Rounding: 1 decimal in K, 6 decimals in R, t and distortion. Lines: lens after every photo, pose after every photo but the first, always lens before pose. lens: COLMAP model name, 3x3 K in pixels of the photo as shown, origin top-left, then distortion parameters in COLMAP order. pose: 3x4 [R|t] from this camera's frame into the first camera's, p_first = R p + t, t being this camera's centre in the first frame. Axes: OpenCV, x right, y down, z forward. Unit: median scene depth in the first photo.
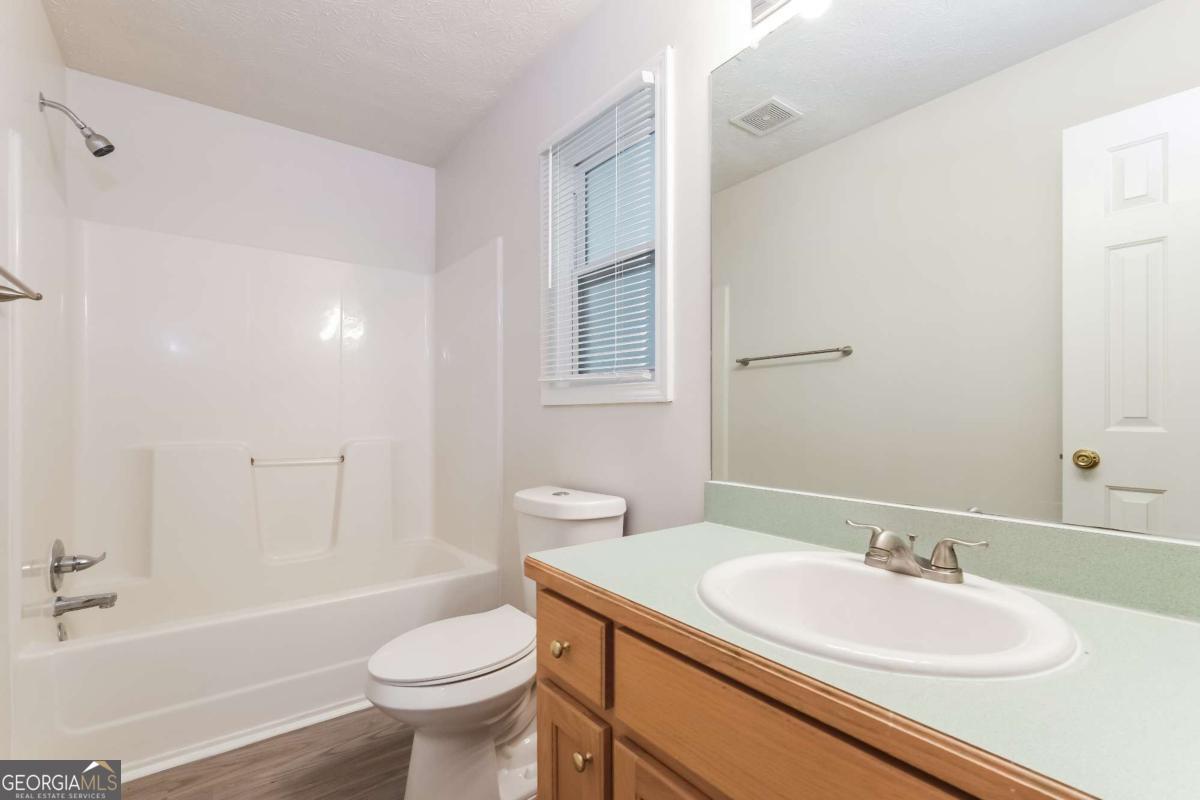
lens RADIAL K [[528.8, 0, 596.4], [0, 528.8, 406.4], [0, 0, 1]] dist [0.000587, 0.000168]
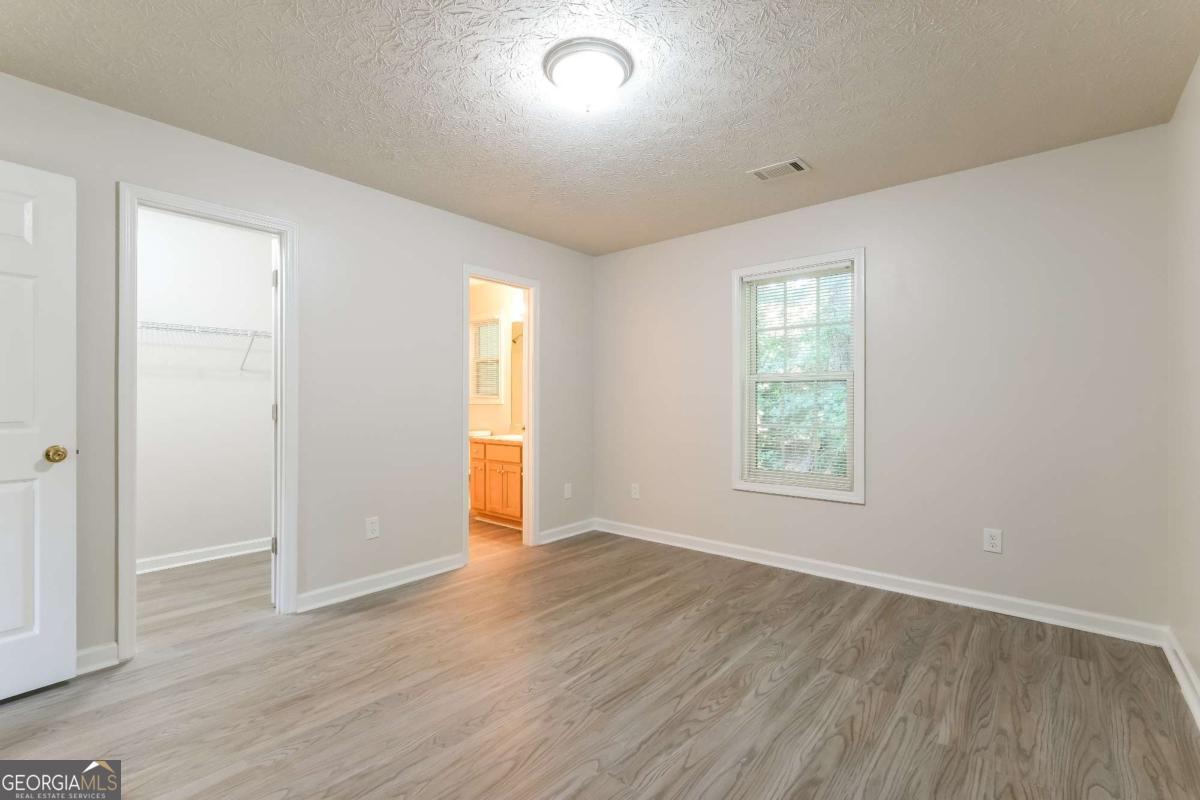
lens RADIAL K [[528.8, 0, 596.4], [0, 528.8, 406.4], [0, 0, 1]] dist [0.000587, 0.000168]
pose [[0.976843, -0.000969, 0.213957, -0.014402], [-0.003458, 0.999788, 0.020315, -0.077275], [-0.213931, -0.020584, 0.976632, -3.318678]]
